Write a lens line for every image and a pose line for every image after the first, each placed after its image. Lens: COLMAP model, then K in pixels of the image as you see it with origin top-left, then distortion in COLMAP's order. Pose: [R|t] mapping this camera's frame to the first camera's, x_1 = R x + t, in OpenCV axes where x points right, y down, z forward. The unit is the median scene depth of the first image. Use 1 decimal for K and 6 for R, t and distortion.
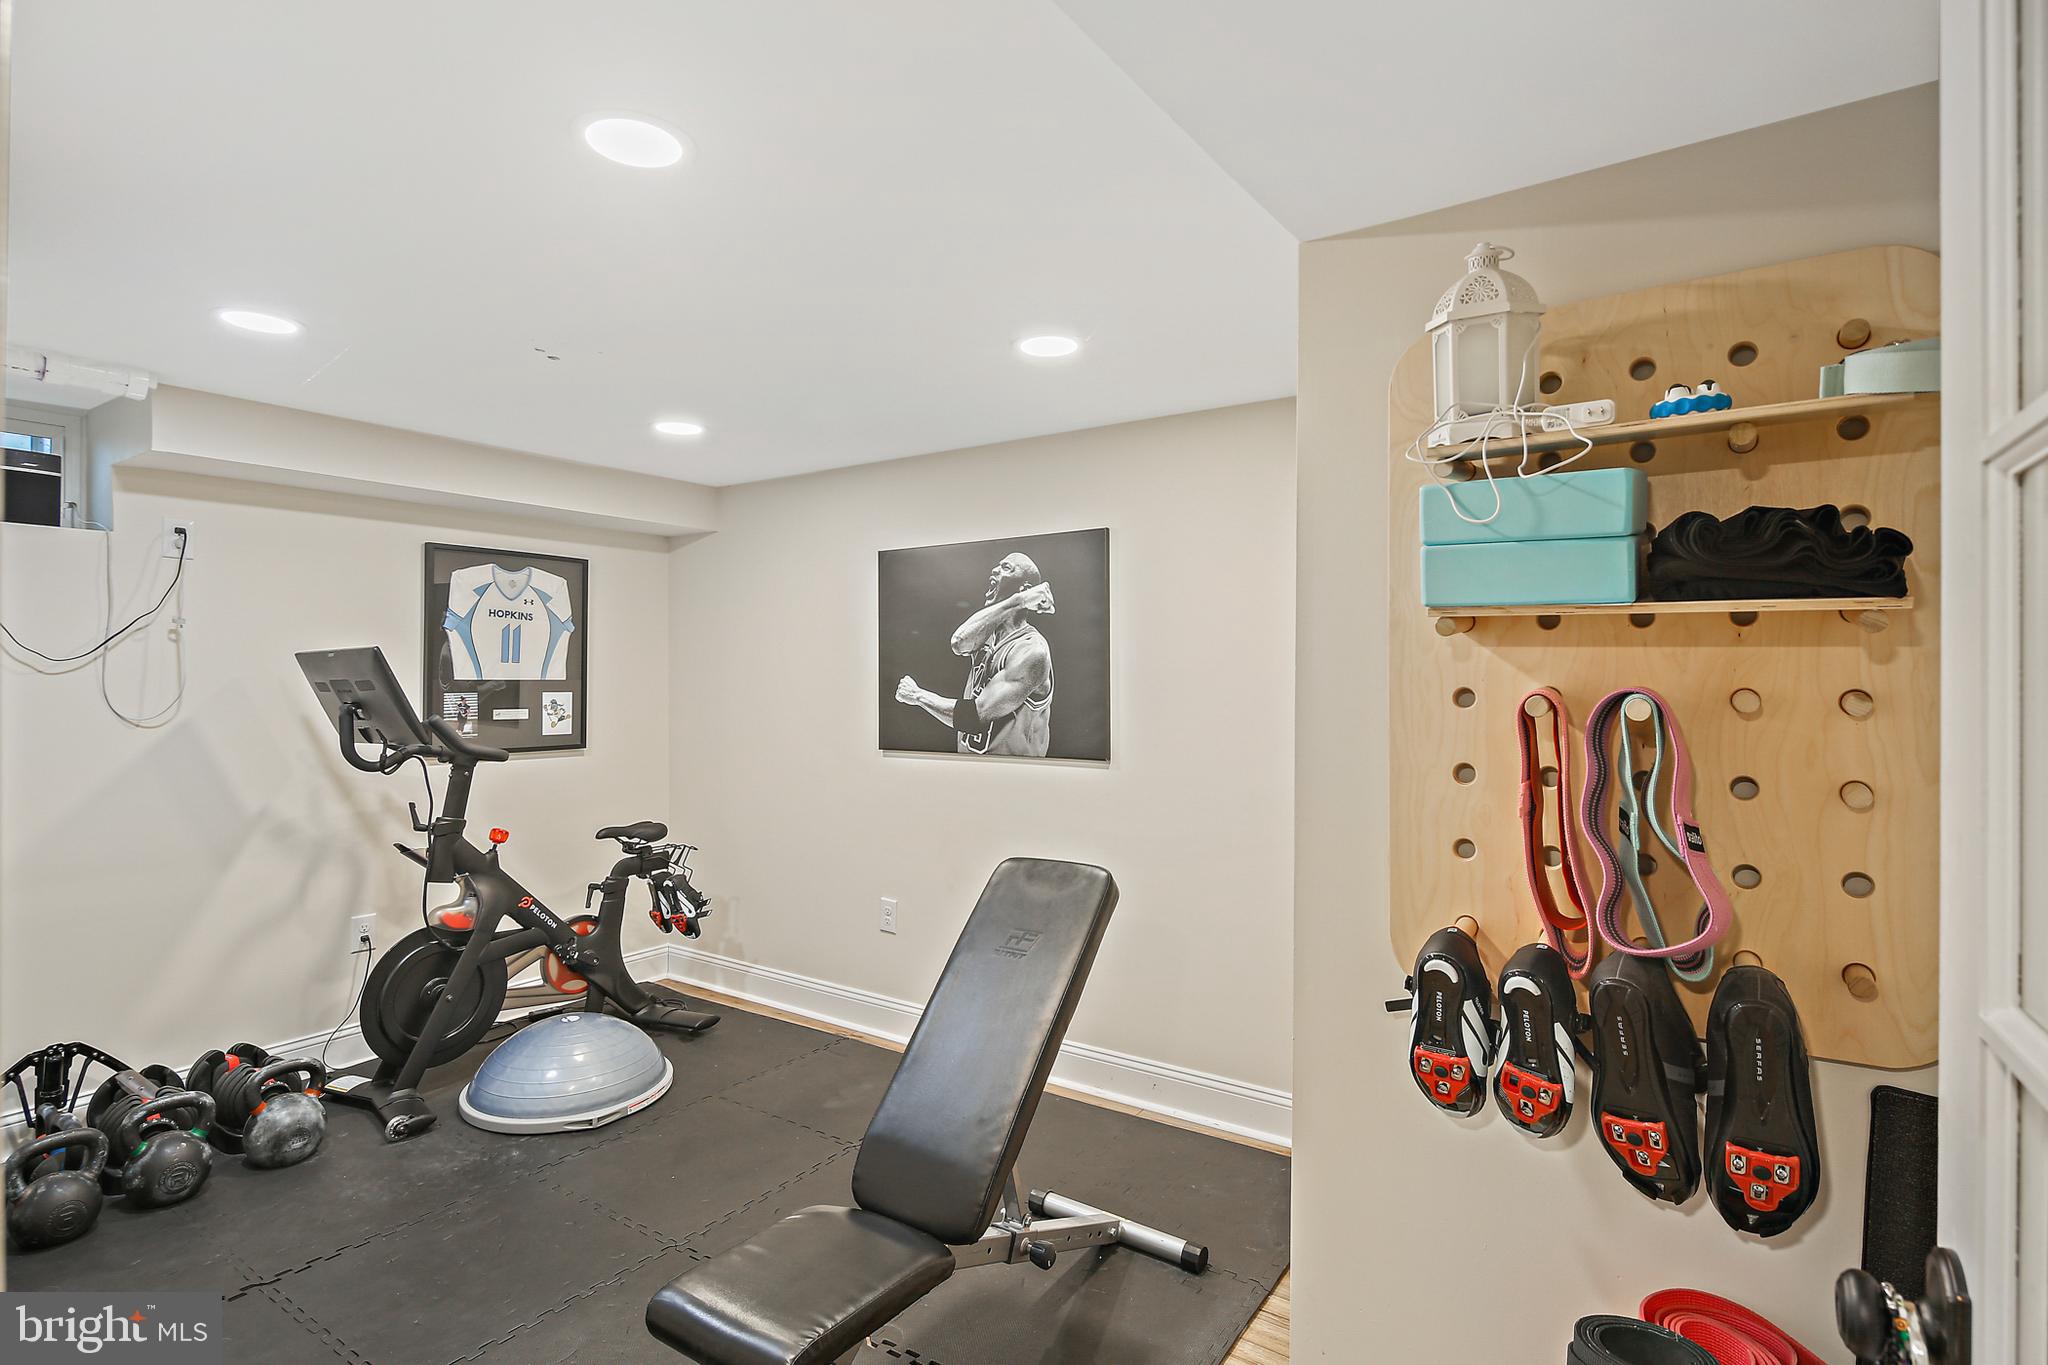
lens RADIAL K [[1007.3, 0, 1021.1], [0, 1007.3, 689.5], [0, 0, 1]] dist [0.000254, -0.000549]
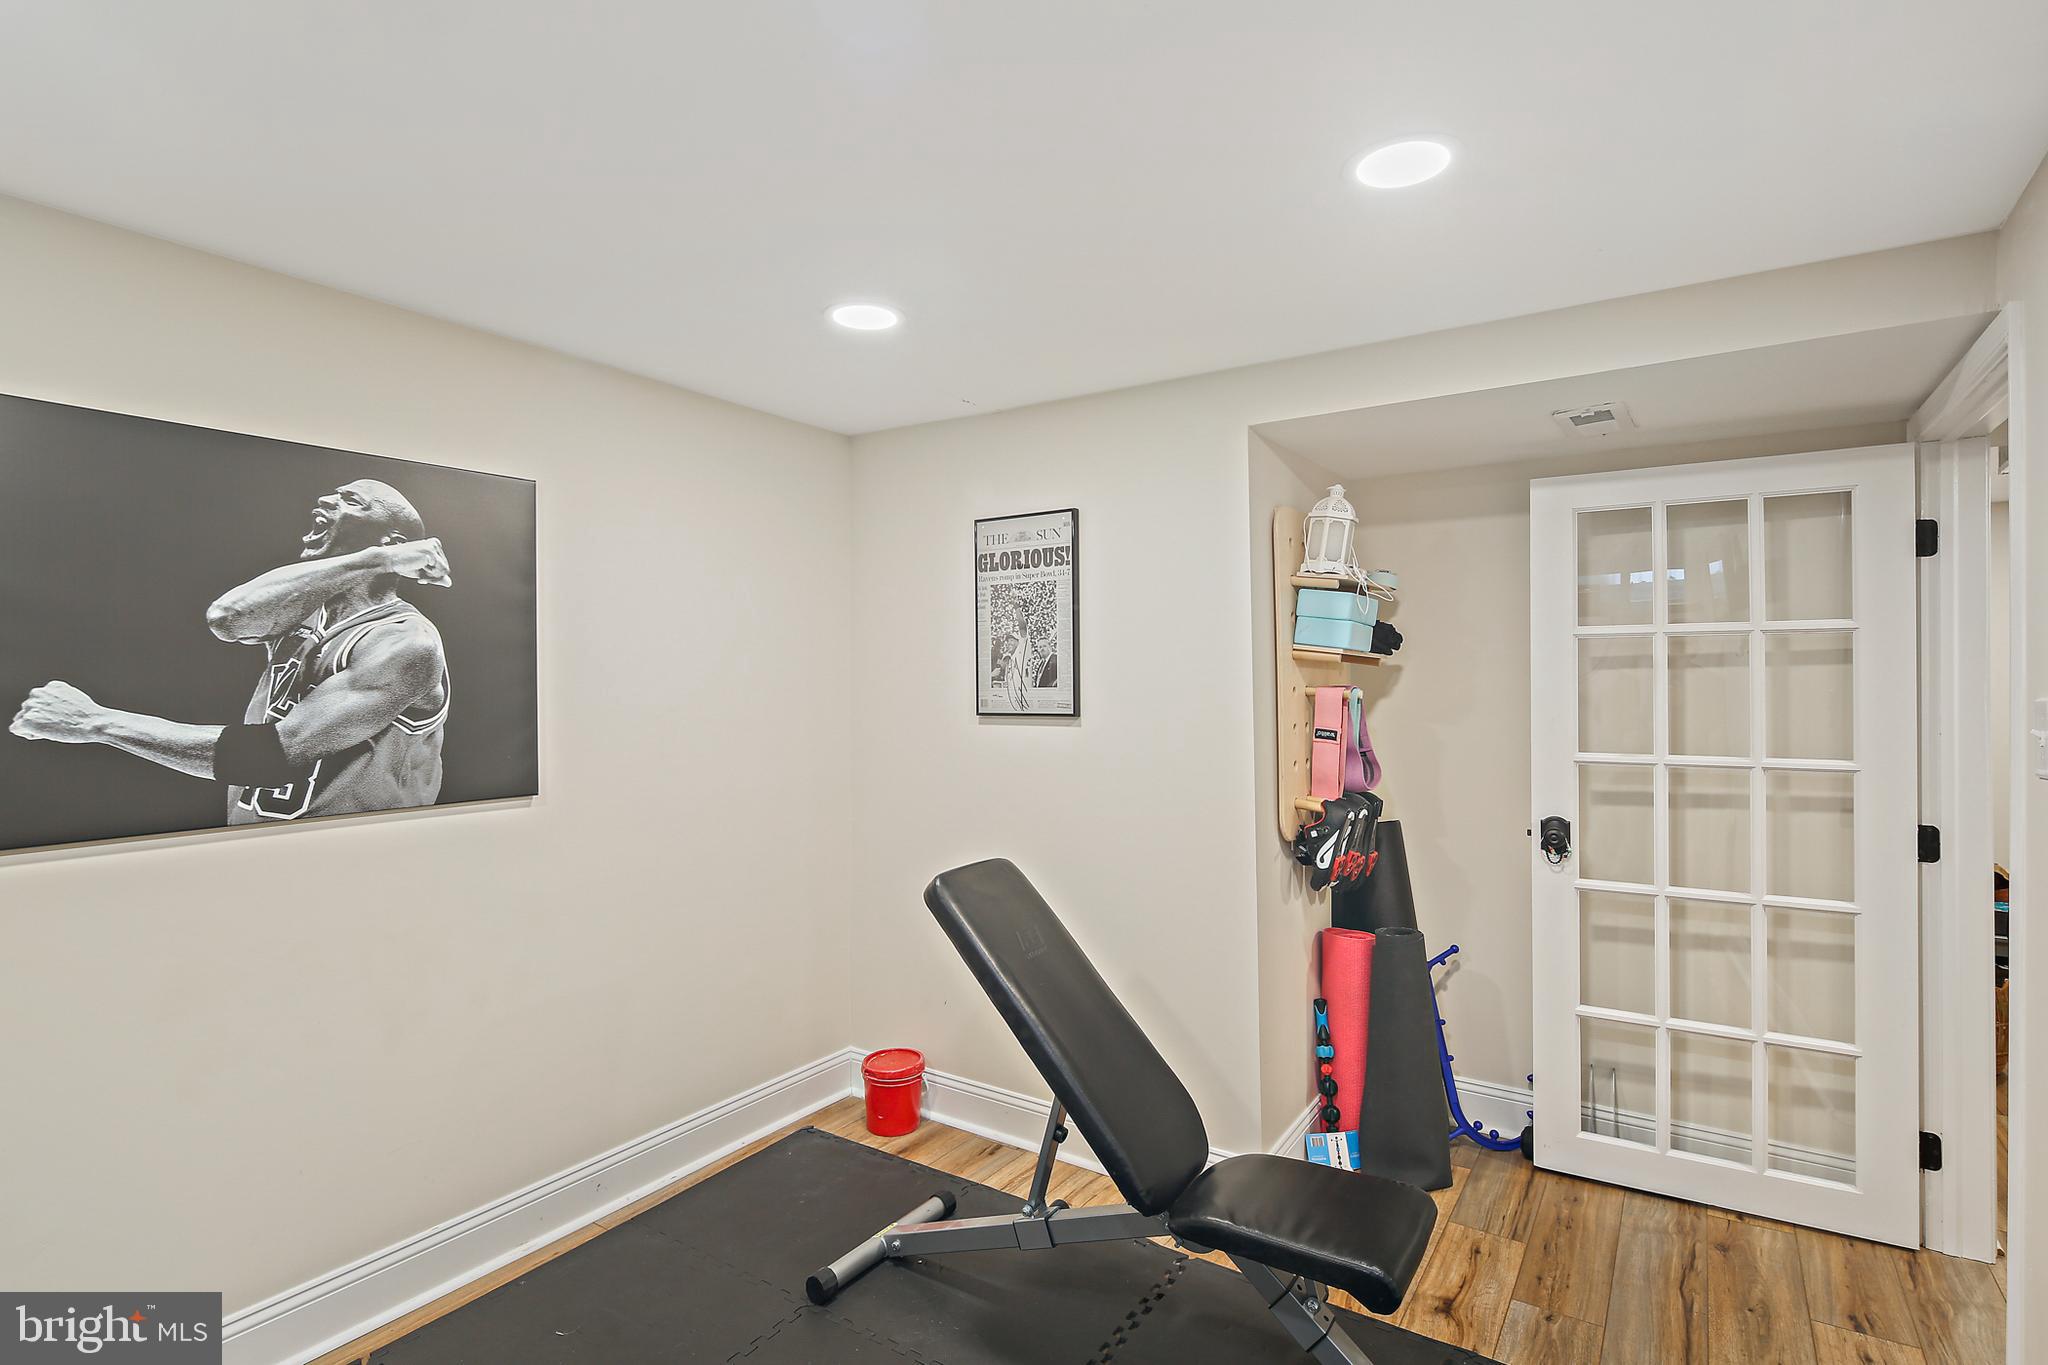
lens RADIAL K [[1007.3, 0, 1021.1], [0, 1007.3, 689.5], [0, 0, 1]] dist [0.000254, -0.000549]
pose [[-0.002166, -0.009711, 0.999950, -0.615966], [0.012783, 0.999871, 0.009738, -0.009104], [-0.999916, 0.012803, -0.002042, 0.603686]]
